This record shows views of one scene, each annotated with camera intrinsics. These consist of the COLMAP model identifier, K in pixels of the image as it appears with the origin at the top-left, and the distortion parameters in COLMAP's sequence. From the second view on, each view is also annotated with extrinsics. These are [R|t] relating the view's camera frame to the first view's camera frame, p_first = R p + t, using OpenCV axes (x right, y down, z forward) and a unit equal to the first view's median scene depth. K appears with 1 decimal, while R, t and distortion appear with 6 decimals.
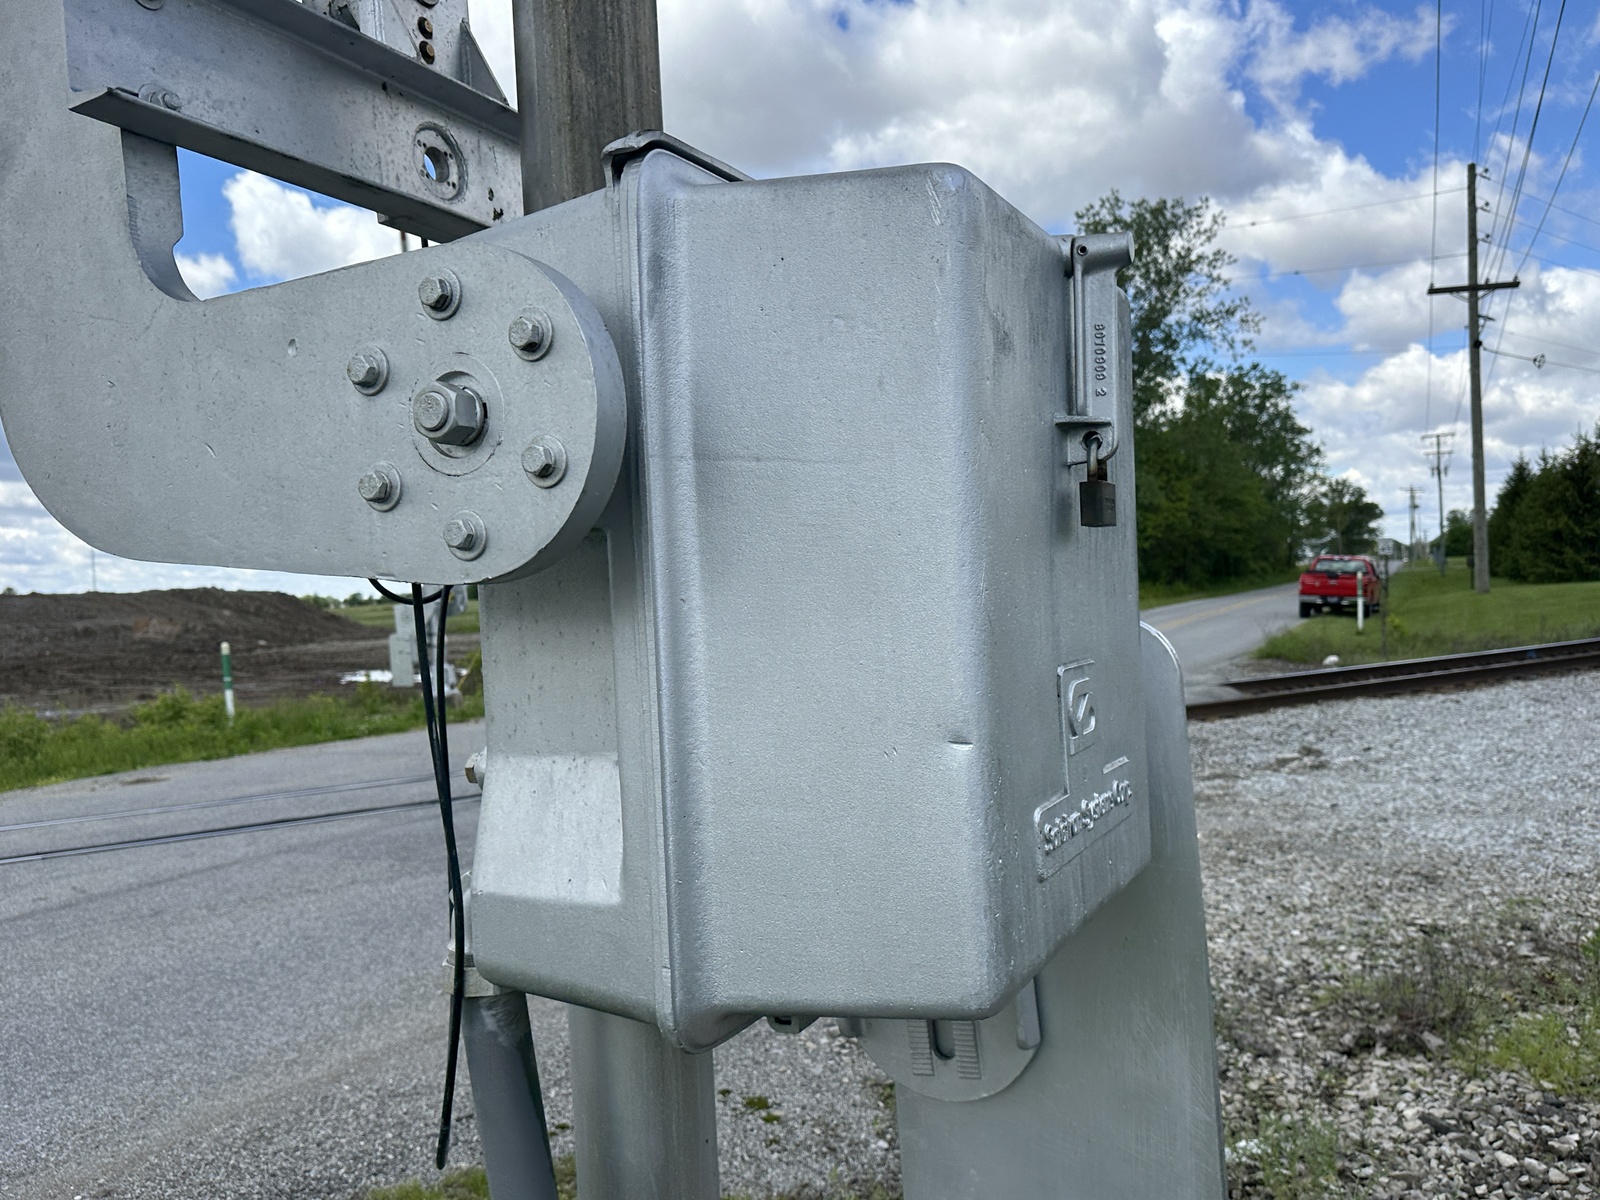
lens RADIAL K [[1295.9, 0, 801.1], [0, 1295.9, 606.5], [0, 0, 1]] dist [-0.001621, 0.002325]
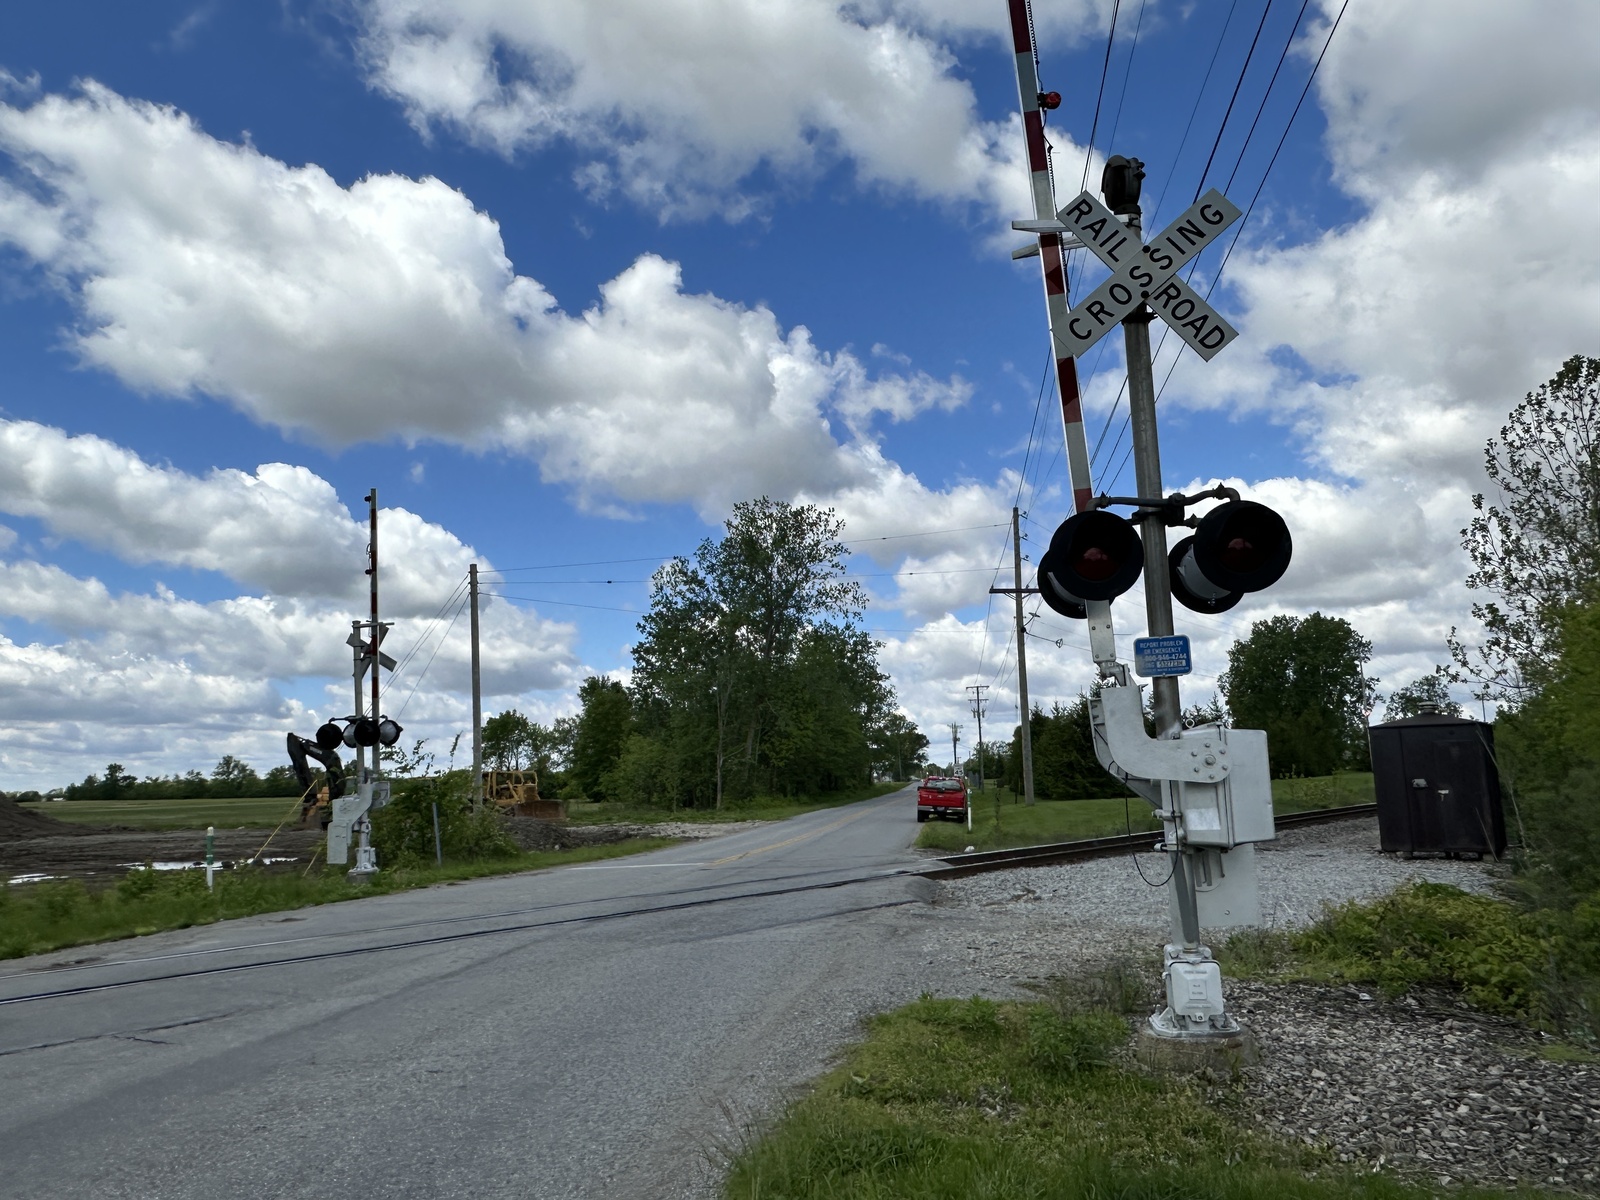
lens RADIAL K [[1113.5, 0, 793.7], [0, 1113.5, 596.3], [0, 0, 1]] dist [-0.001211, -0.004608]
pose [[0.952960, 0.070879, 0.294691, -0.027880], [-0.012954, 0.980909, -0.194036, 0.001313], [-0.302818, 0.181091, 0.935686, -0.027748]]
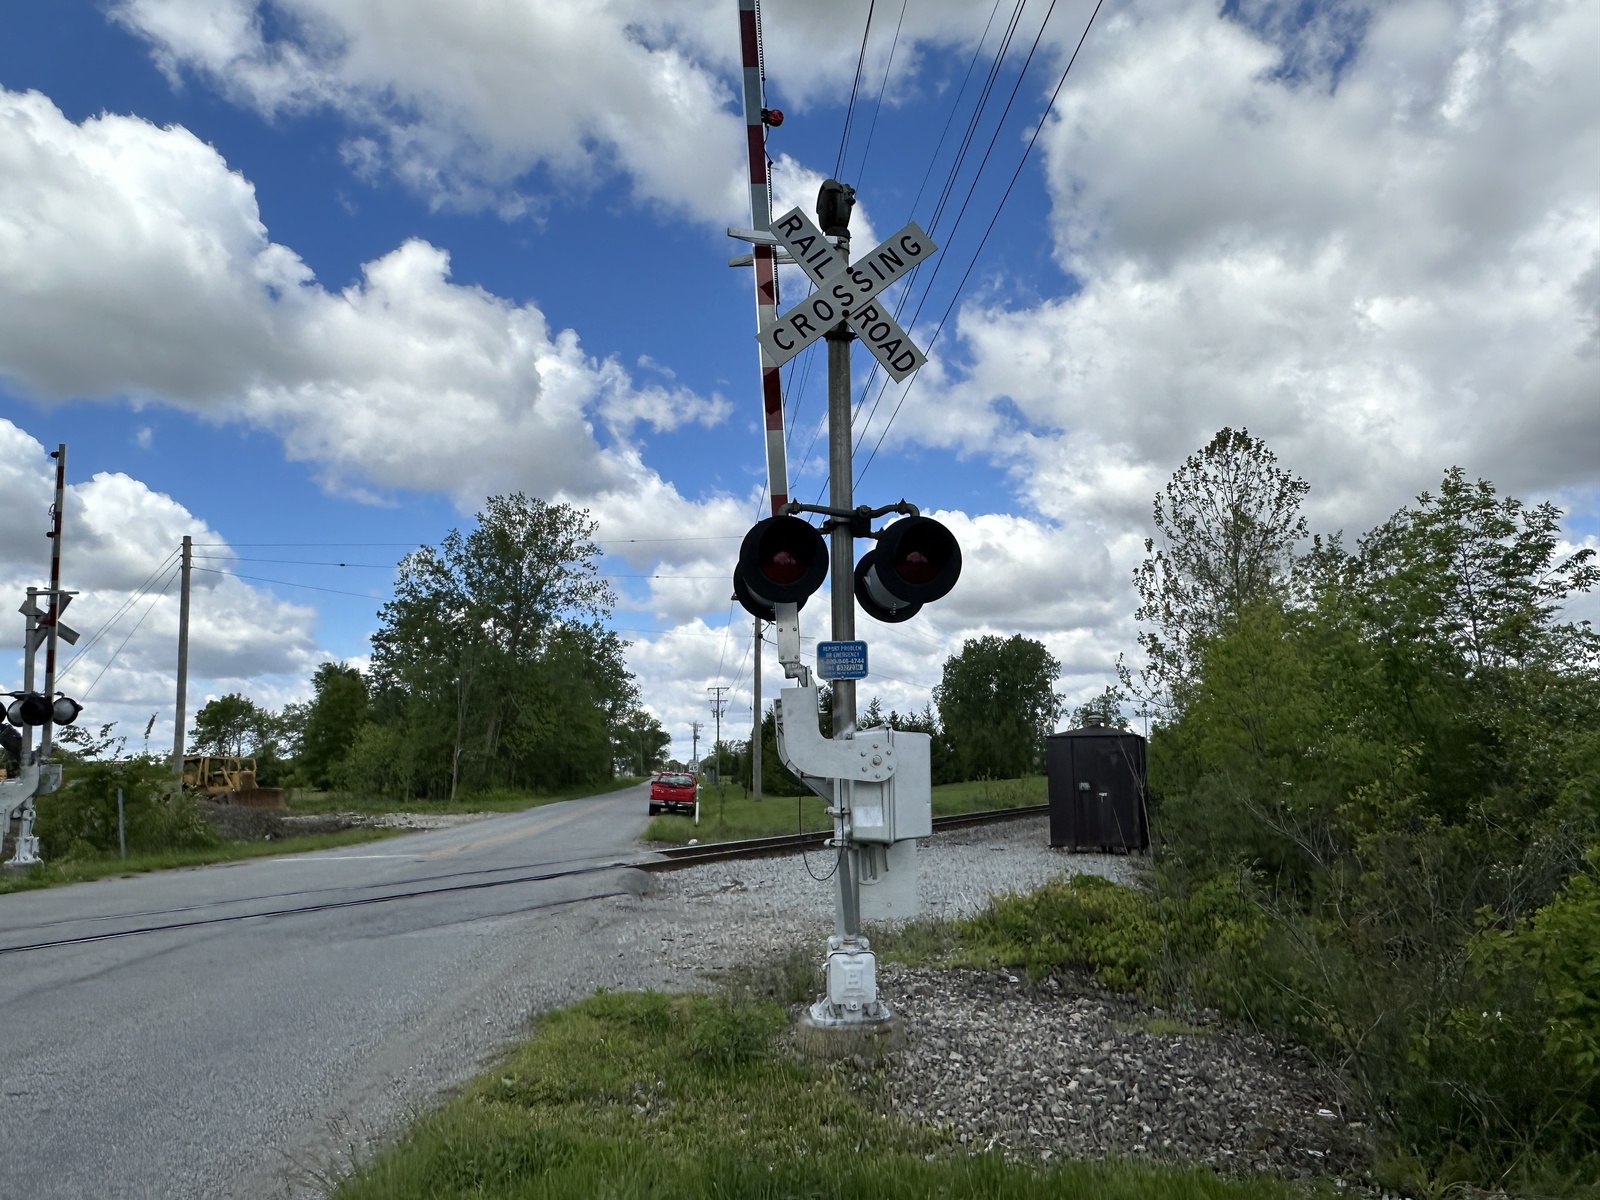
lens RADIAL K [[1060.5, 0, 802.4], [0, 1060.5, 599.5], [0, 0, 1]] dist [-0.002429, -0.002185]
pose [[0.852172, 0.124927, 0.508130, -0.024982], [-0.024703, 0.979604, -0.199414, 0.001226], [-0.522678, 0.157383, 0.837877, -0.026852]]
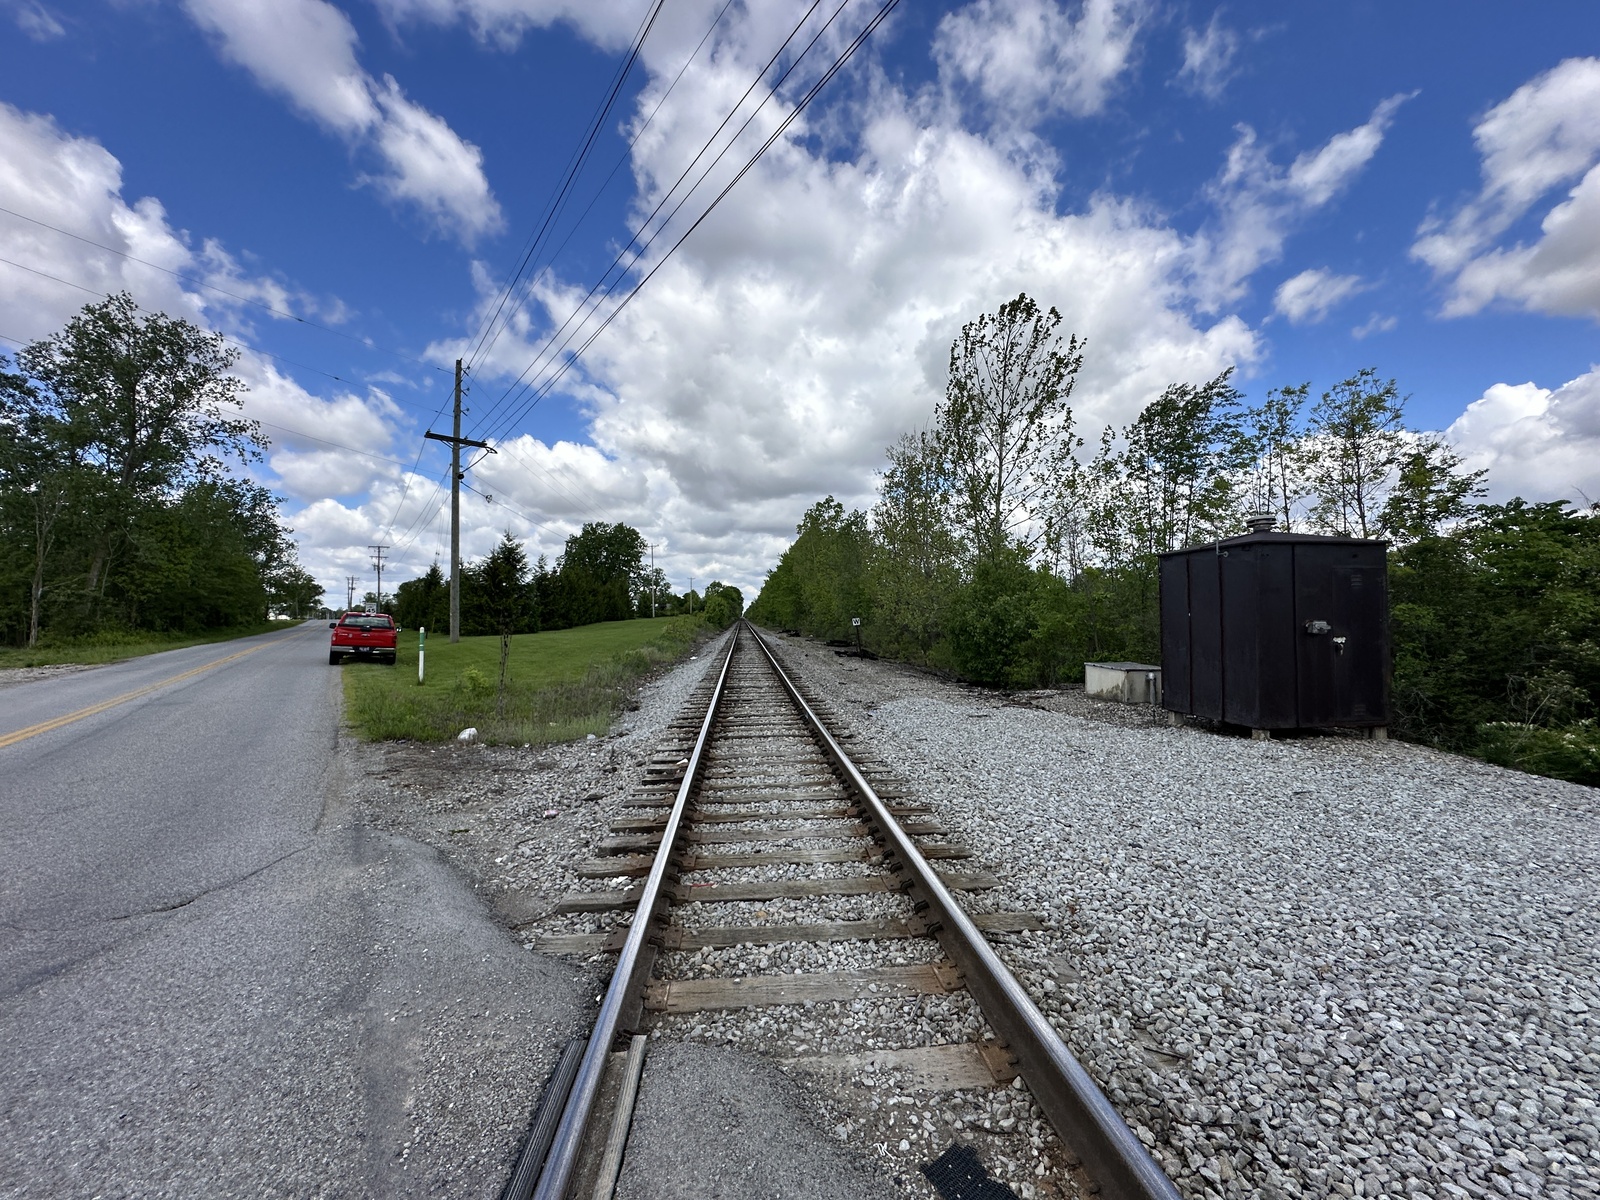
lens RADIAL K [[640.7, 0, 797.0], [0, 640.7, 602.6], [0, 0, 1]] dist [-0.000438, -0.000050]
pose [[0.483584, 0.059398, 0.873280, 0.022855], [-0.001257, 0.997741, -0.067167, -0.002418], [-0.875297, 0.031384, 0.482567, 0.097160]]
